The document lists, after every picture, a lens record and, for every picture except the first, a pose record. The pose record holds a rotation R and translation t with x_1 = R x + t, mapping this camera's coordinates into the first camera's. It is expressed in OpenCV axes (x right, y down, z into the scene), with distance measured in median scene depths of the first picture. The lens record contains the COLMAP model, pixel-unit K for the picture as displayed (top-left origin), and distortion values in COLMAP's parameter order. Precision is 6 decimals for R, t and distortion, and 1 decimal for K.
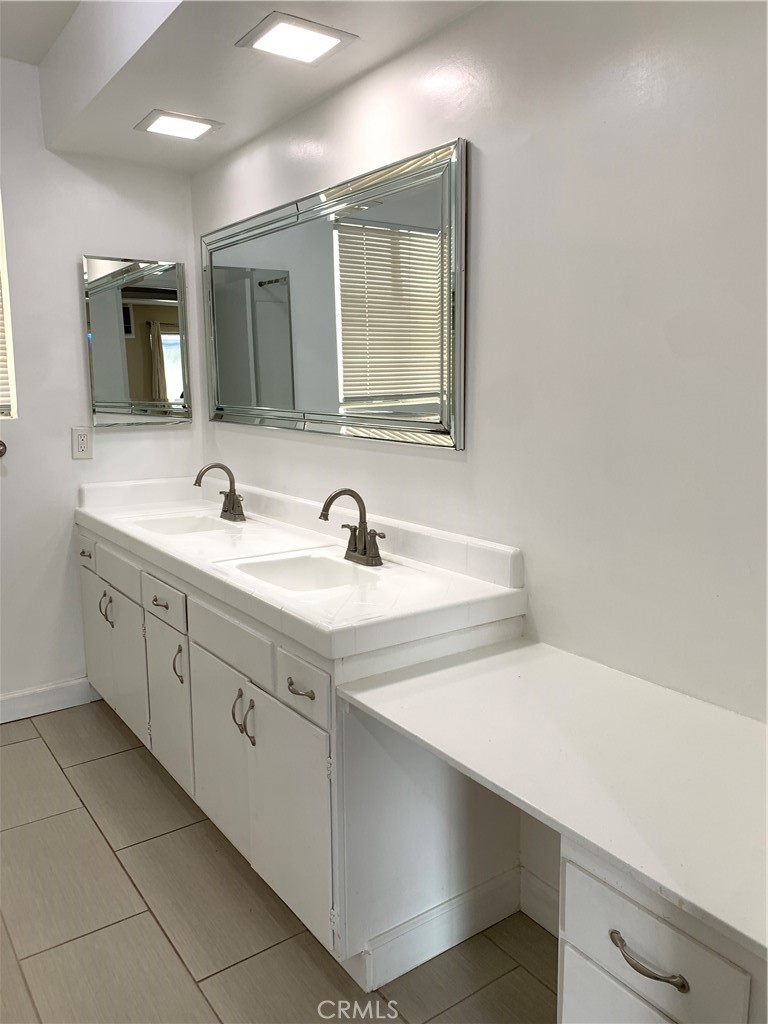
lens RADIAL K [[778.2, 0, 389.8], [0, 778.2, 513.9], [0, 0, 1]] dist [0.049832, -0.047841]
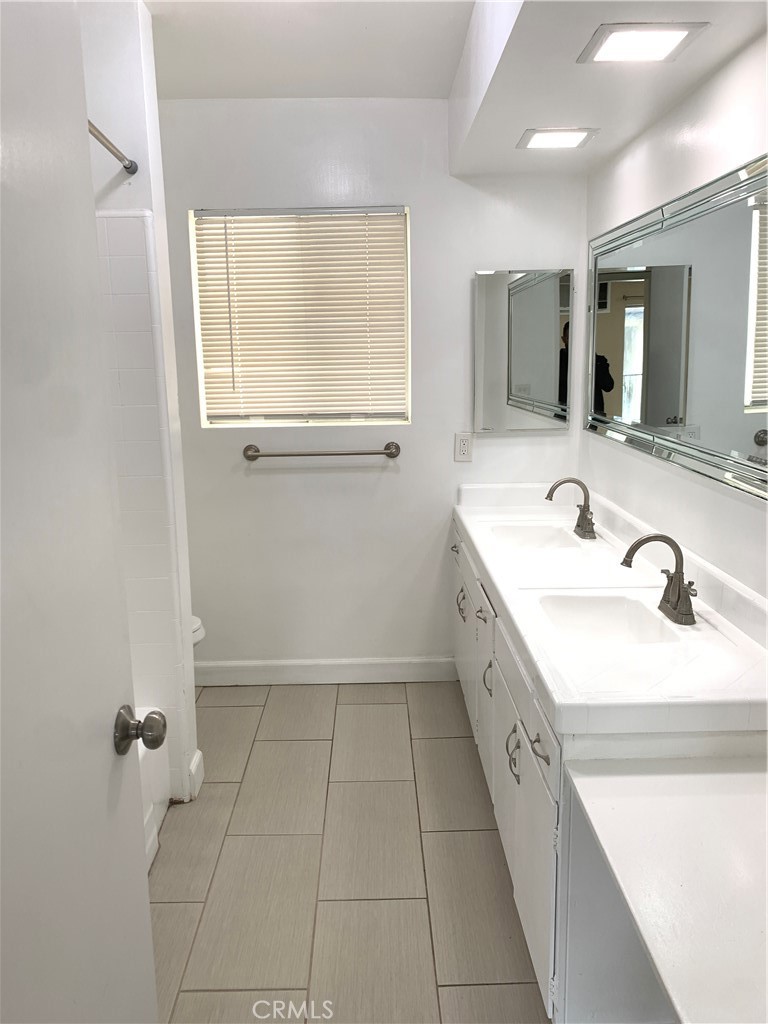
lens RADIAL K [[778.2, 0, 387.7], [0, 778.2, 515.1], [0, 0, 1]] dist [0.049832, -0.047841]
pose [[0.821712, 0.105953, -0.559967, 0.147411], [-0.076760, 0.994189, 0.075473, -0.076191], [0.564709, -0.019034, 0.825070, 0.054239]]
